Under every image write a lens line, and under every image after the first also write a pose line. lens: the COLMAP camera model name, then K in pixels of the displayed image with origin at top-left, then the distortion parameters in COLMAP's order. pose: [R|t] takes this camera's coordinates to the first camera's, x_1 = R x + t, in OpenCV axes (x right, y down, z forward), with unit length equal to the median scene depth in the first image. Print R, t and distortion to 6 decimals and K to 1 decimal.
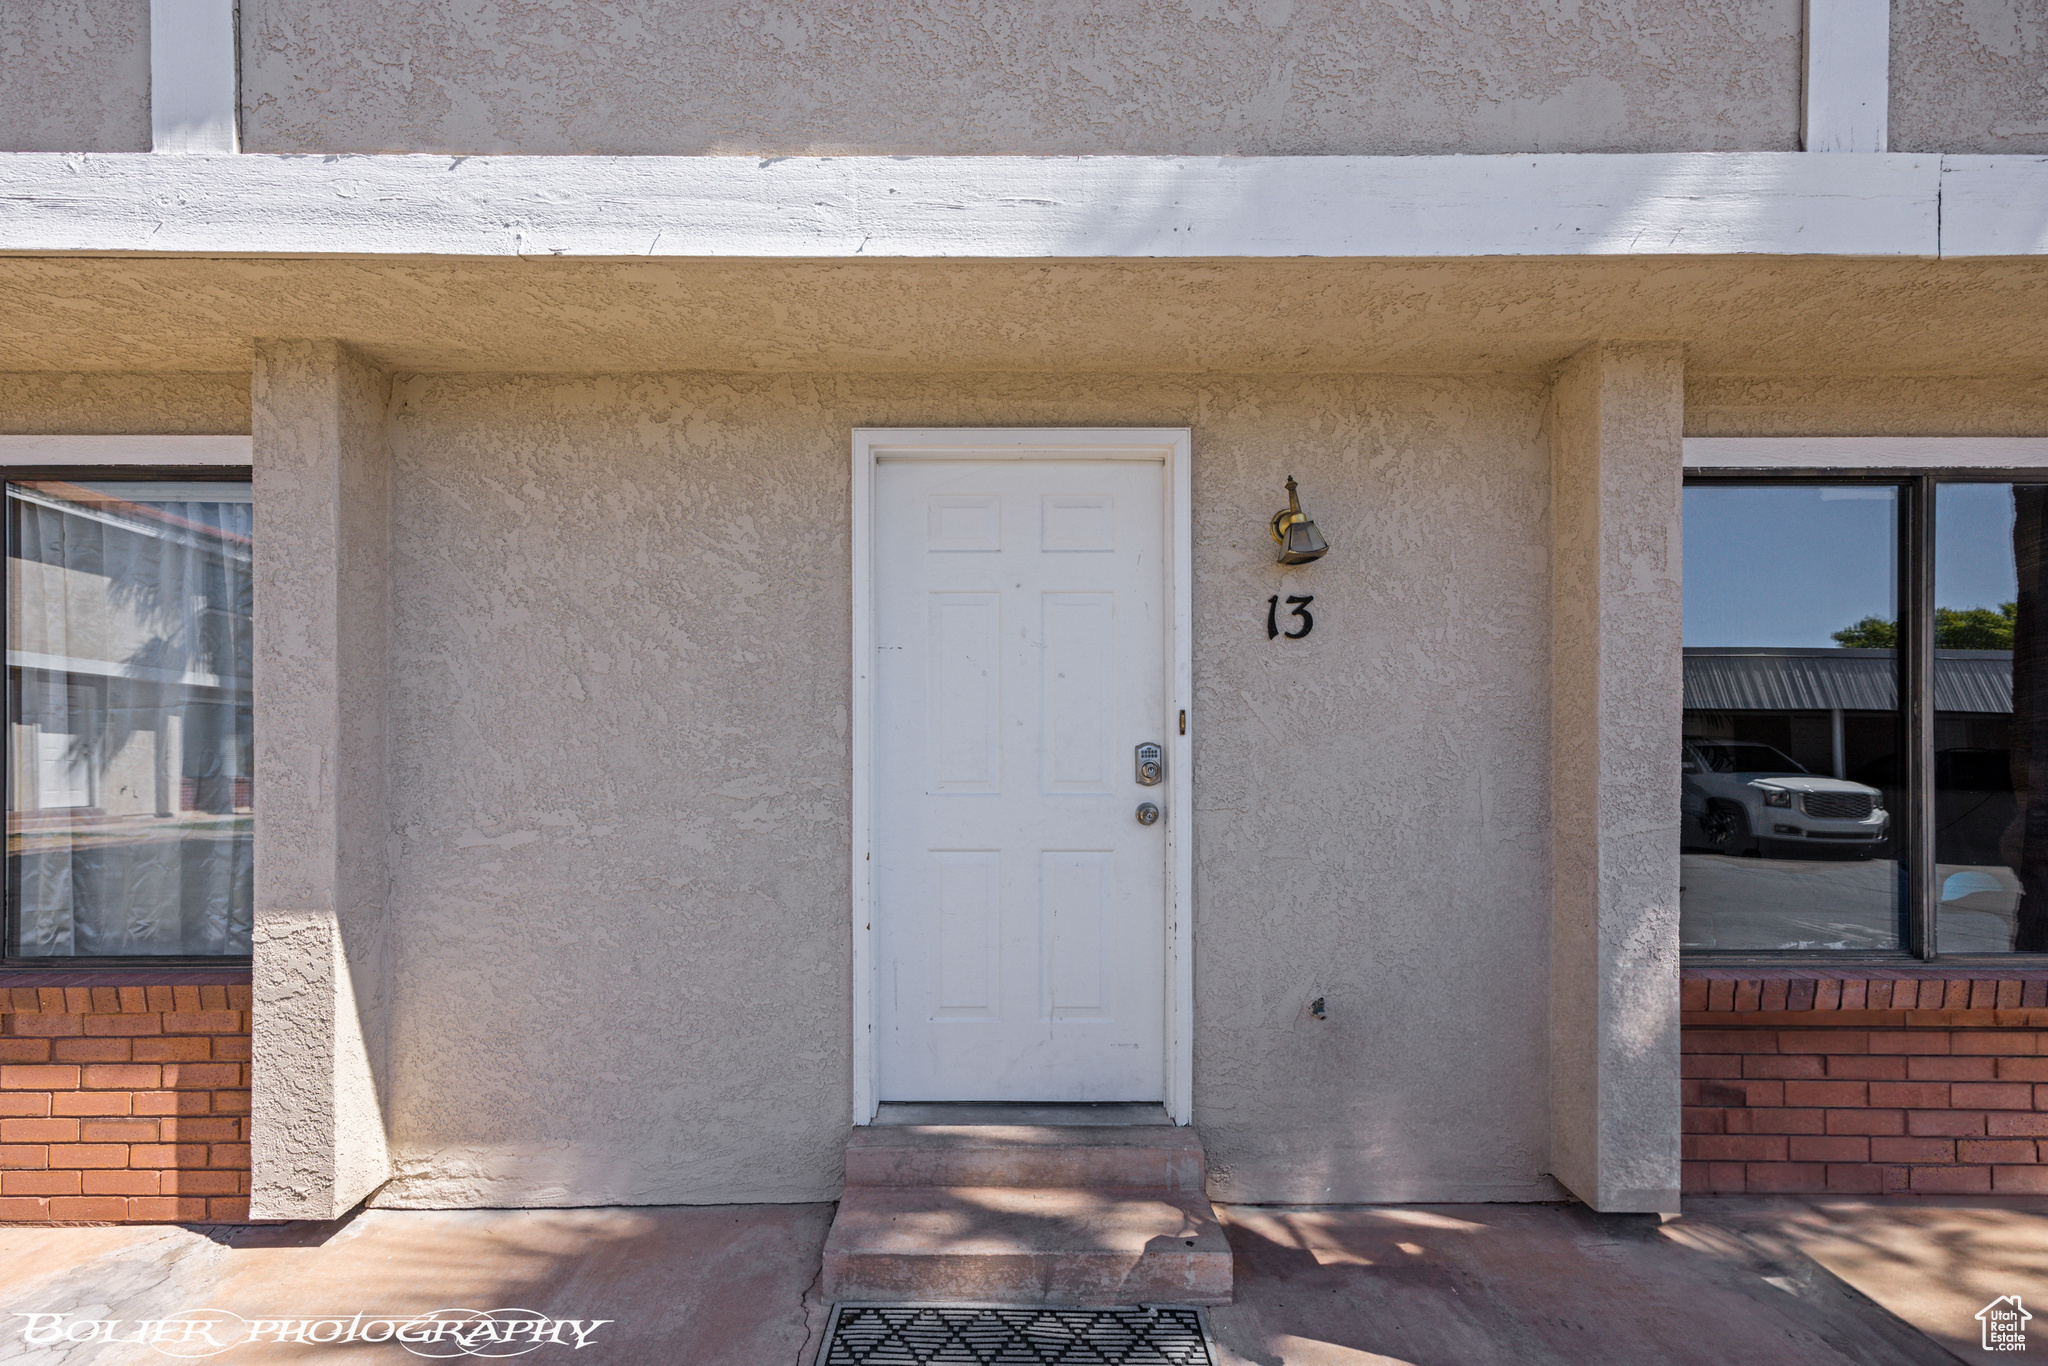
lens RADIAL K [[855.0, 0, 1030.5], [0, 855.0, 755.5], [0, 0, 1]] dist [0.003049, 0.000276]
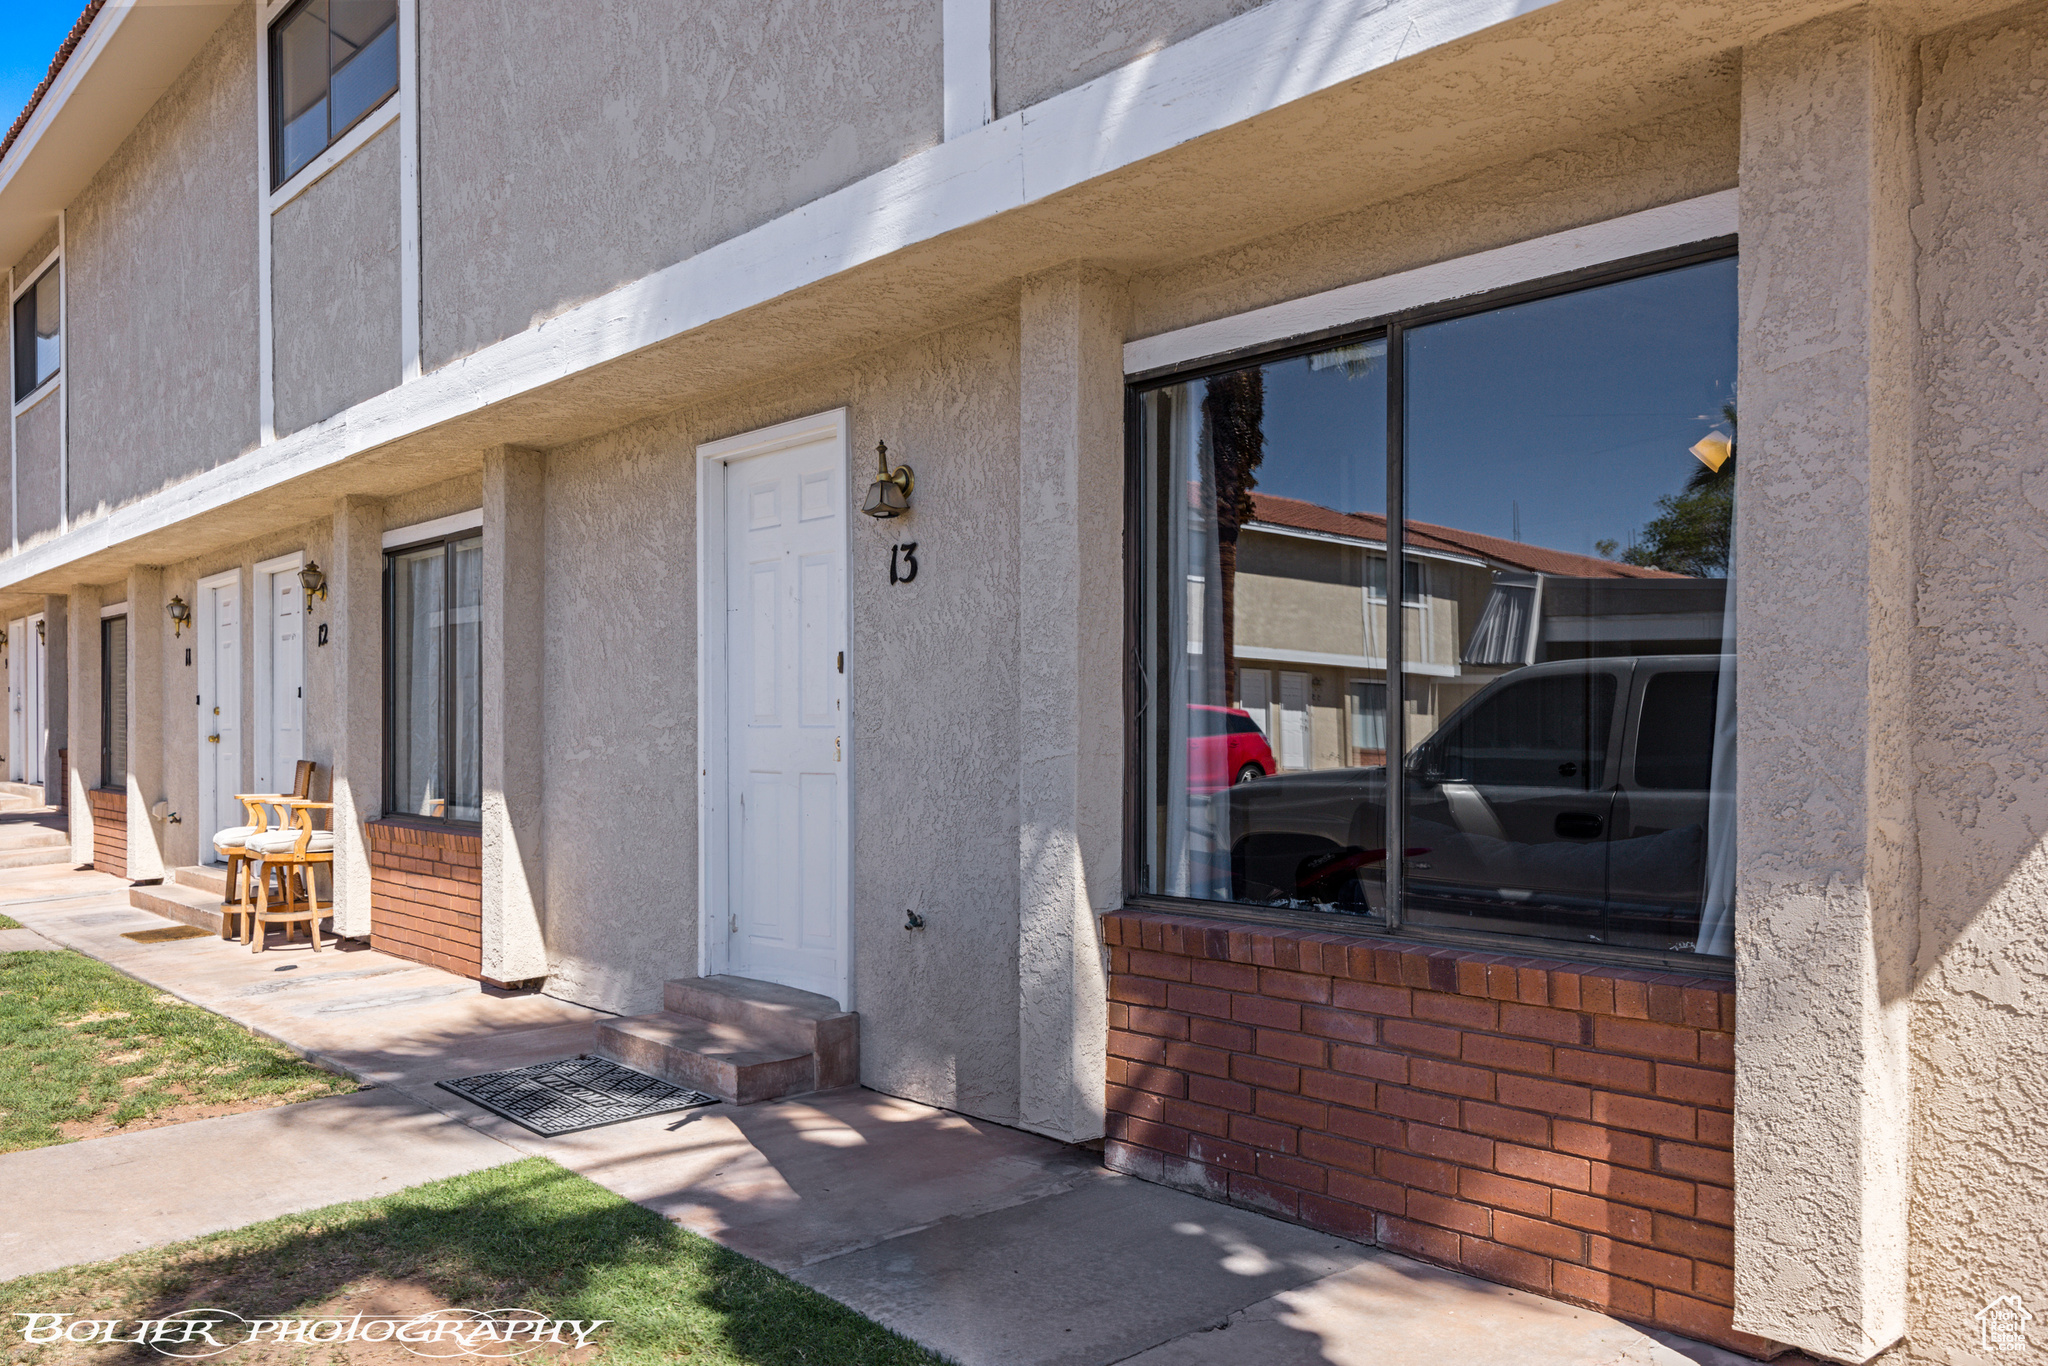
lens RADIAL K [[1616.0, 0, 1029.7], [0, 1616.0, 767.4], [0, 0, 1]] dist [-0.001897, -0.005838]
pose [[0.655319, 0.018619, -0.755123, 1.995951], [-0.009187, 0.999819, 0.016679, 0.064629], [0.755297, -0.003993, 0.655371, -0.240857]]
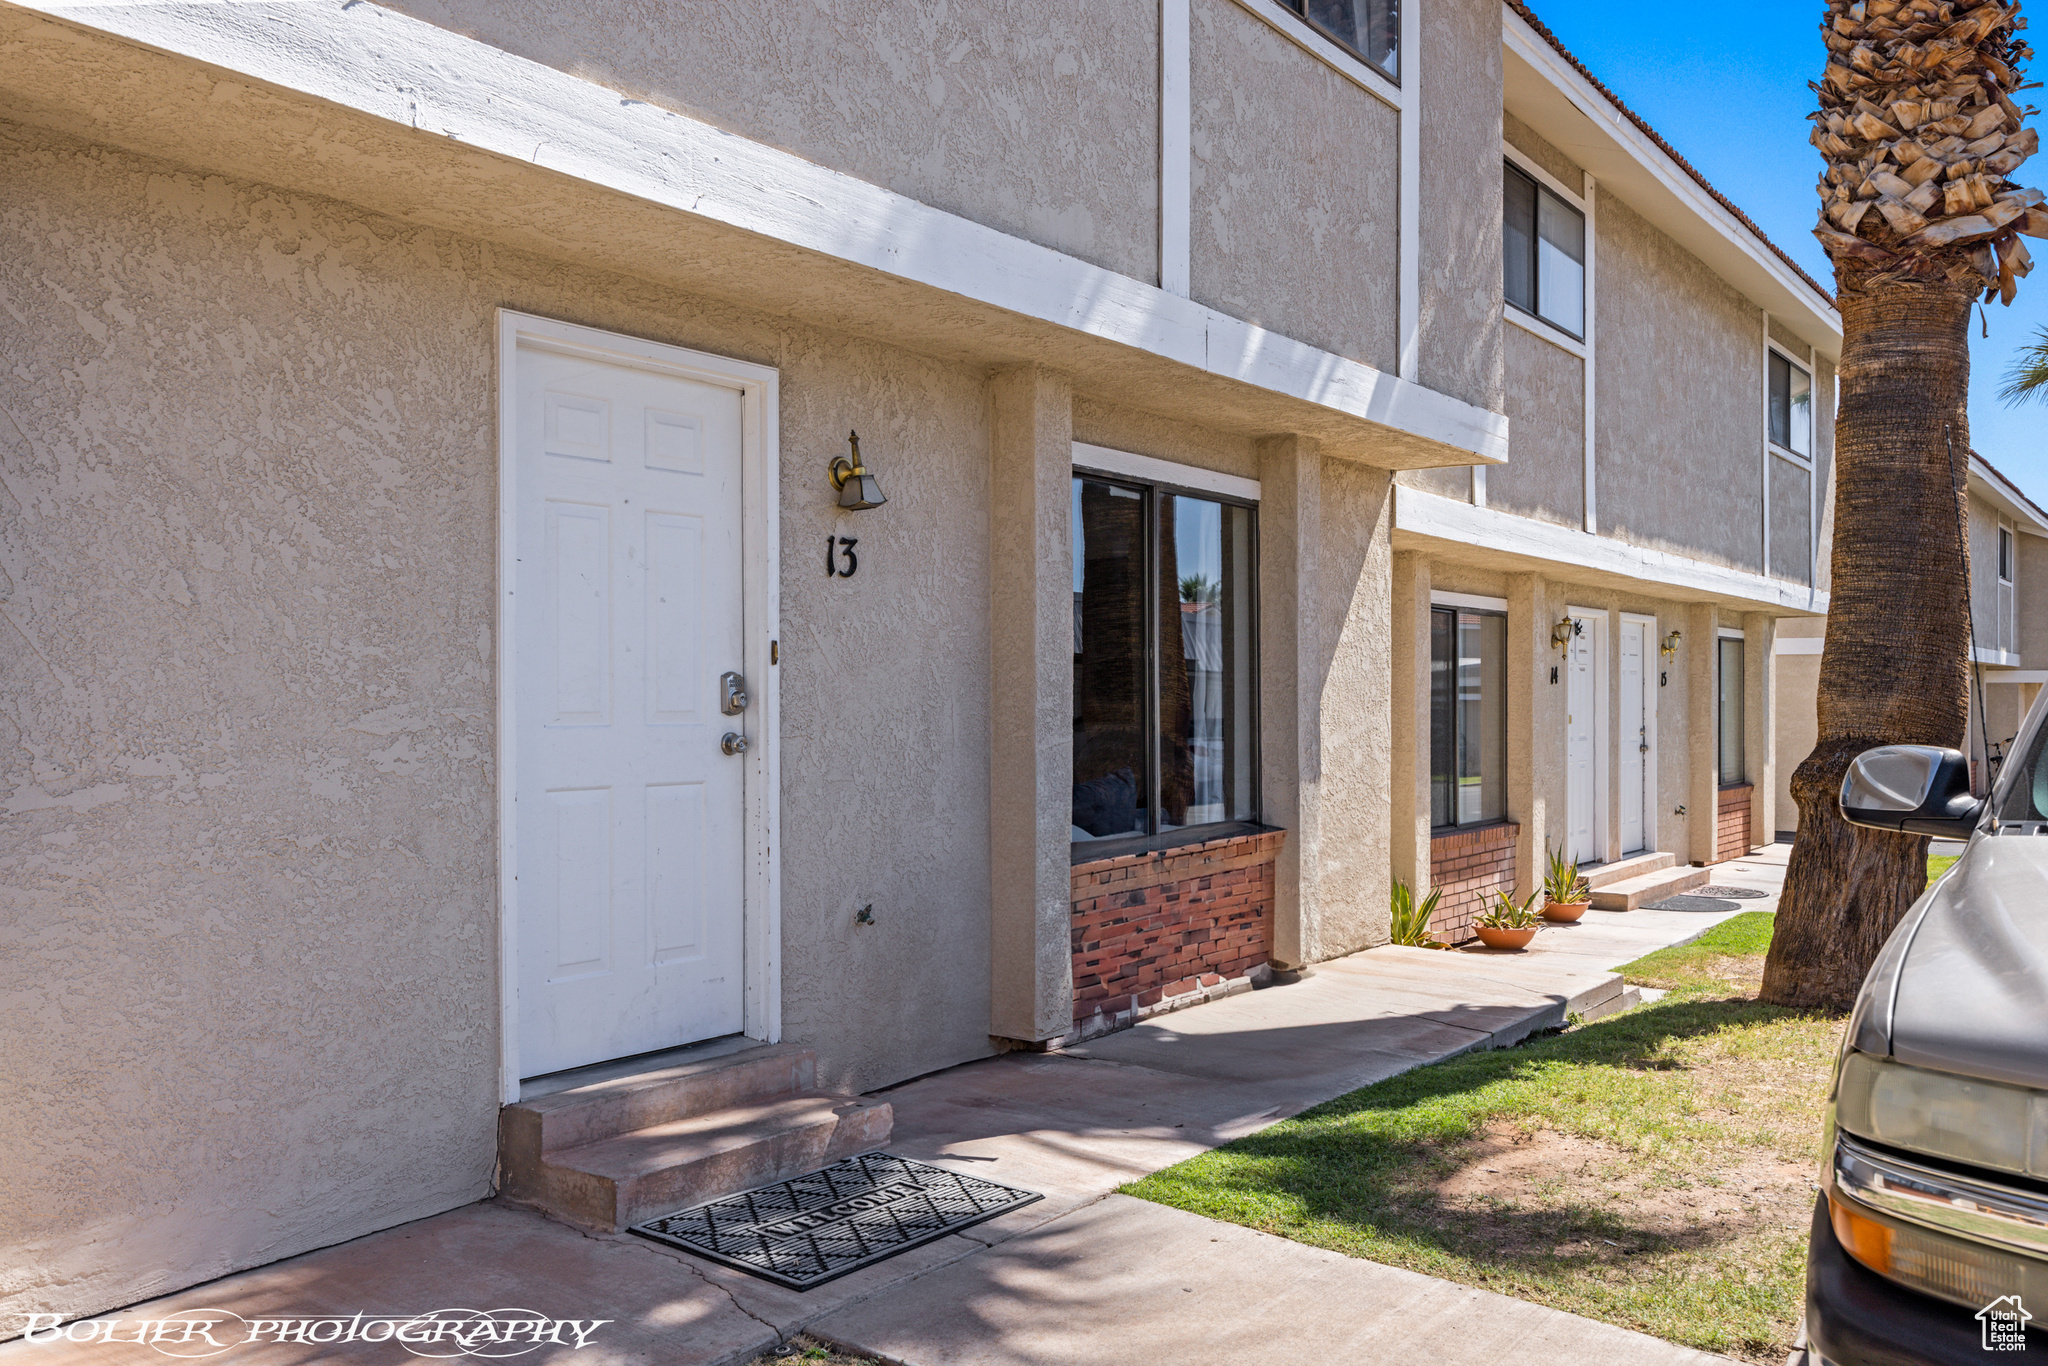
lens RADIAL K [[1600.9, 0, 1000.6], [0, 1600.9, 722.8], [0, 0, 1]] dist [-0.027035, 0.012952]
pose [[0.616023, -0.012732, 0.787625, -1.174000], [0.007982, 0.999919, 0.009921, 0.029135], [-0.787688, 0.000175, 0.616075, -0.403996]]
